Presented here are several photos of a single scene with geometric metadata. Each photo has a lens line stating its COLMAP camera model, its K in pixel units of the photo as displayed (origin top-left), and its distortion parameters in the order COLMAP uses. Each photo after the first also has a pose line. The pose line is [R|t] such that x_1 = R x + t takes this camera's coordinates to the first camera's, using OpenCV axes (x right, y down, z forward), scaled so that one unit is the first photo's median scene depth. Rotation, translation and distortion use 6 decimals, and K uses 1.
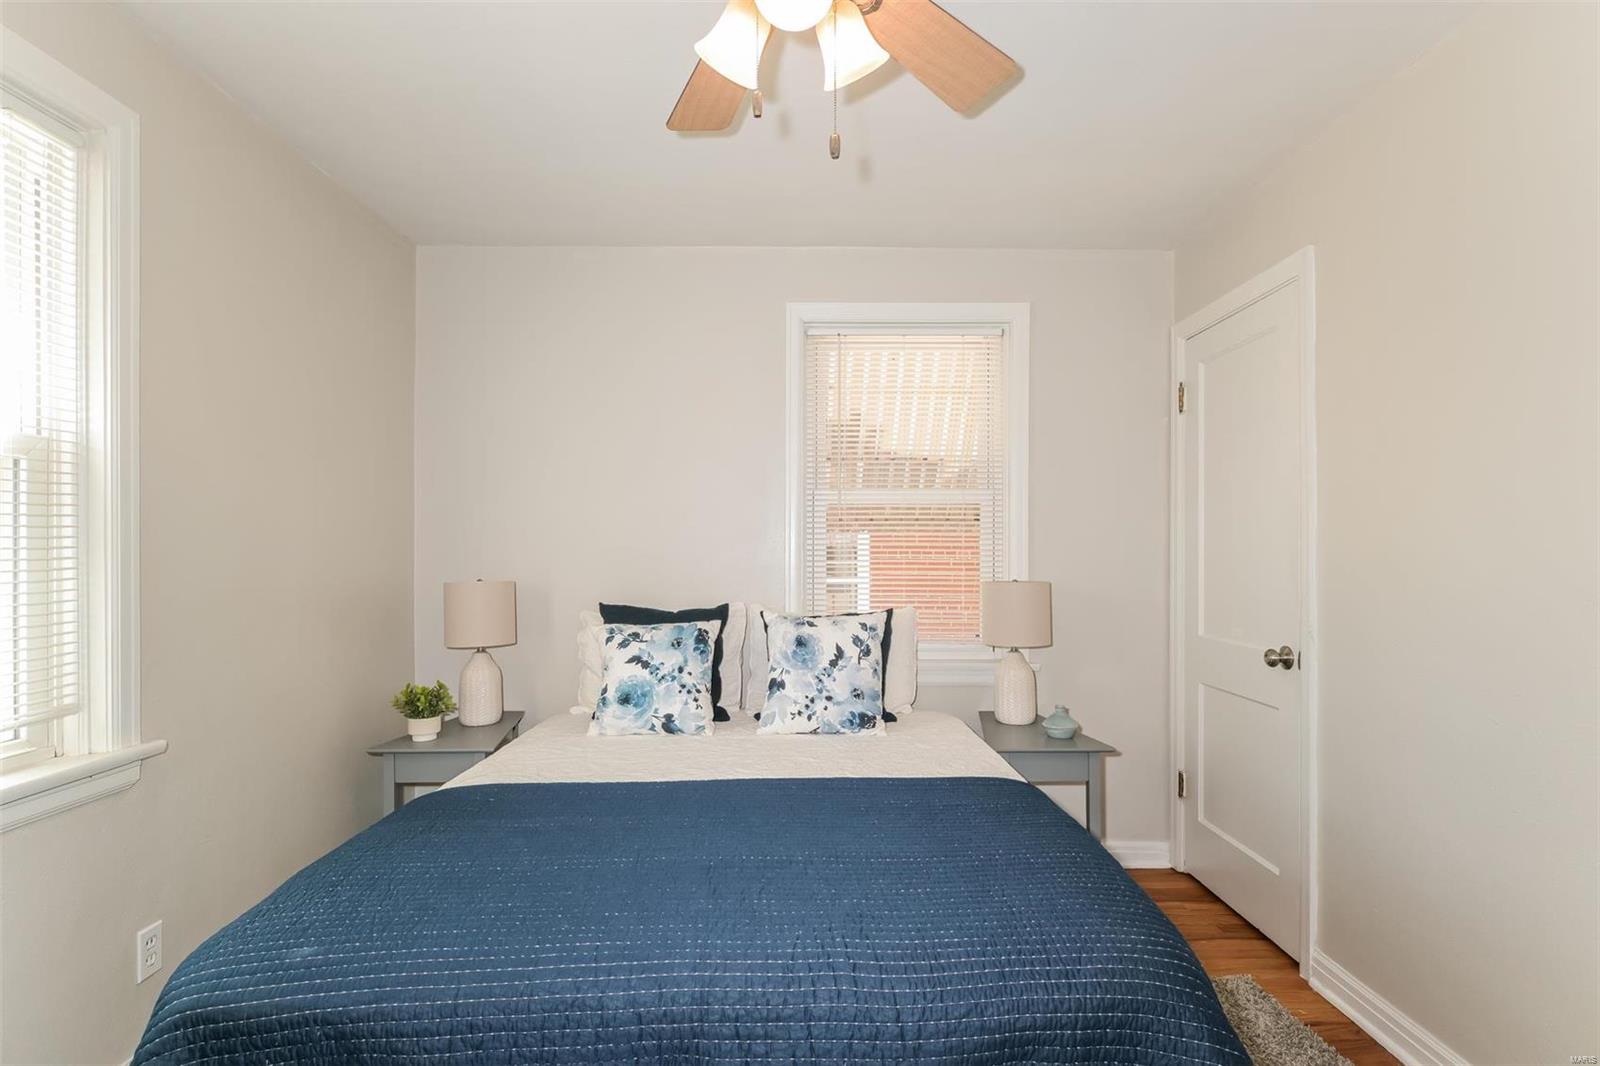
lens RADIAL K [[804.8, 0, 801.6], [0, 804.8, 551.6], [0, 0, 1]] dist [-0.000590, 0.001892]
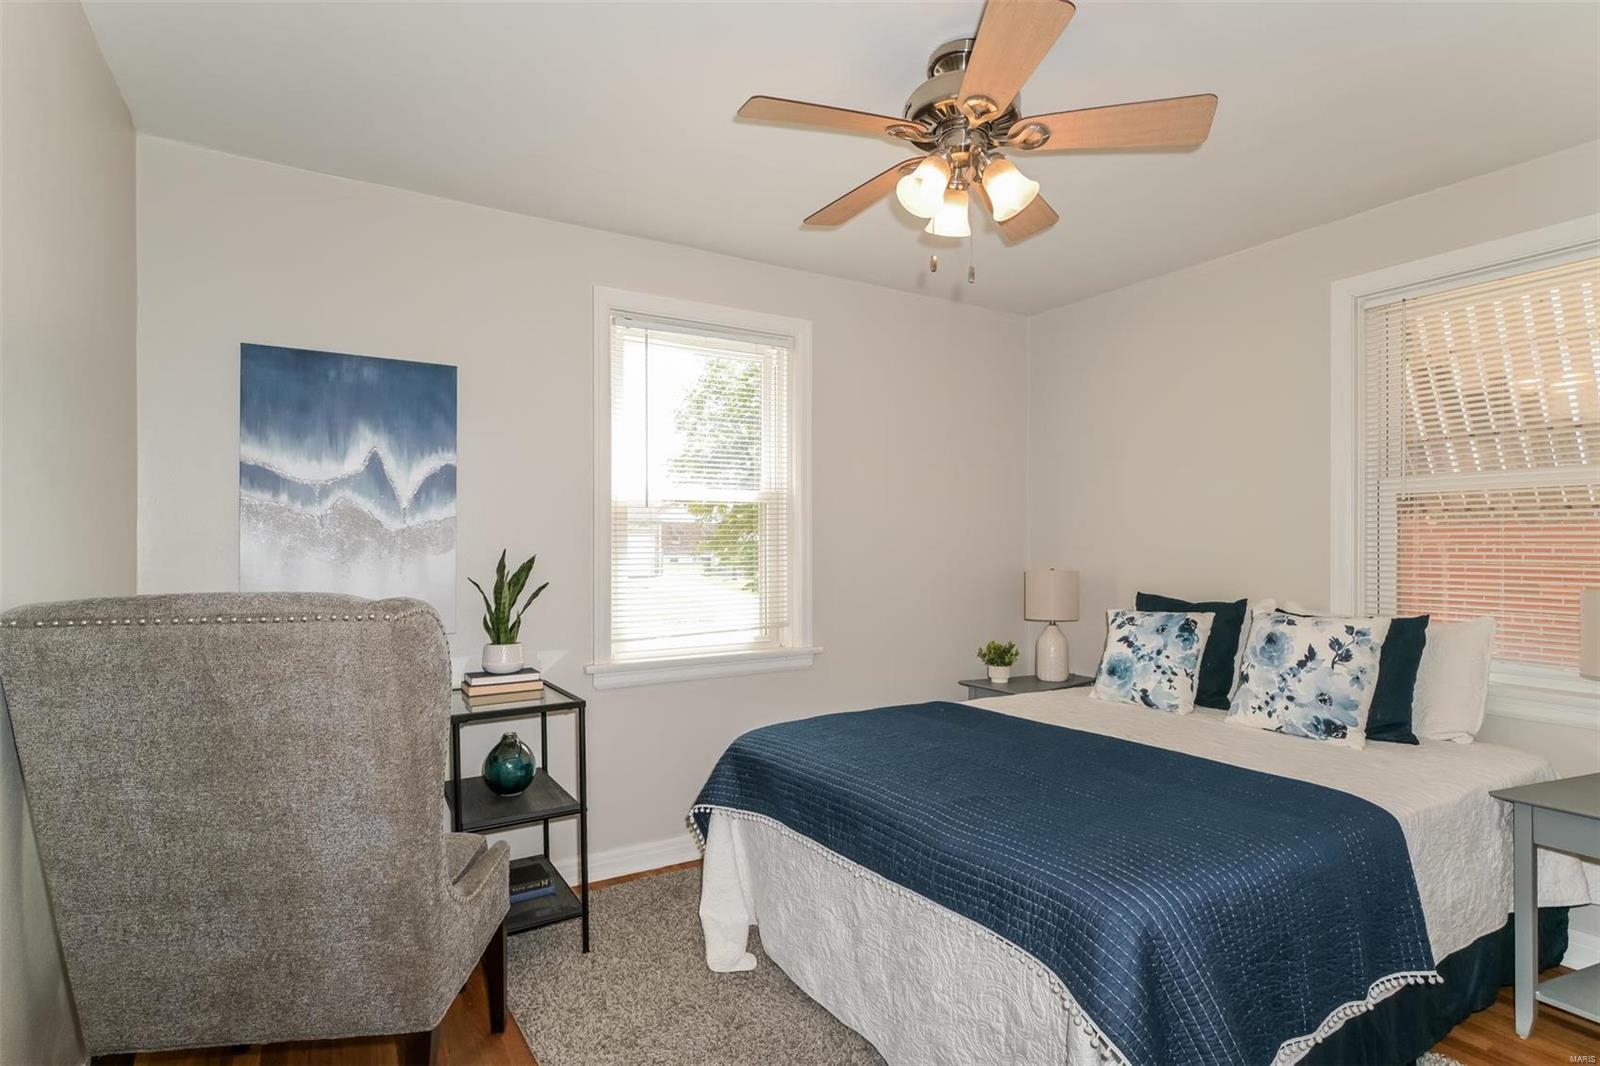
lens RADIAL K [[804.8, 0, 801.6], [0, 804.8, 551.6], [0, 0, 1]] dist [-0.000590, 0.001892]
pose [[0.518540, 0.007638, -0.855019, 0.557303], [-0.002749, 0.999970, 0.007265, -0.001626], [0.855049, -0.001417, 0.518545, -0.015422]]
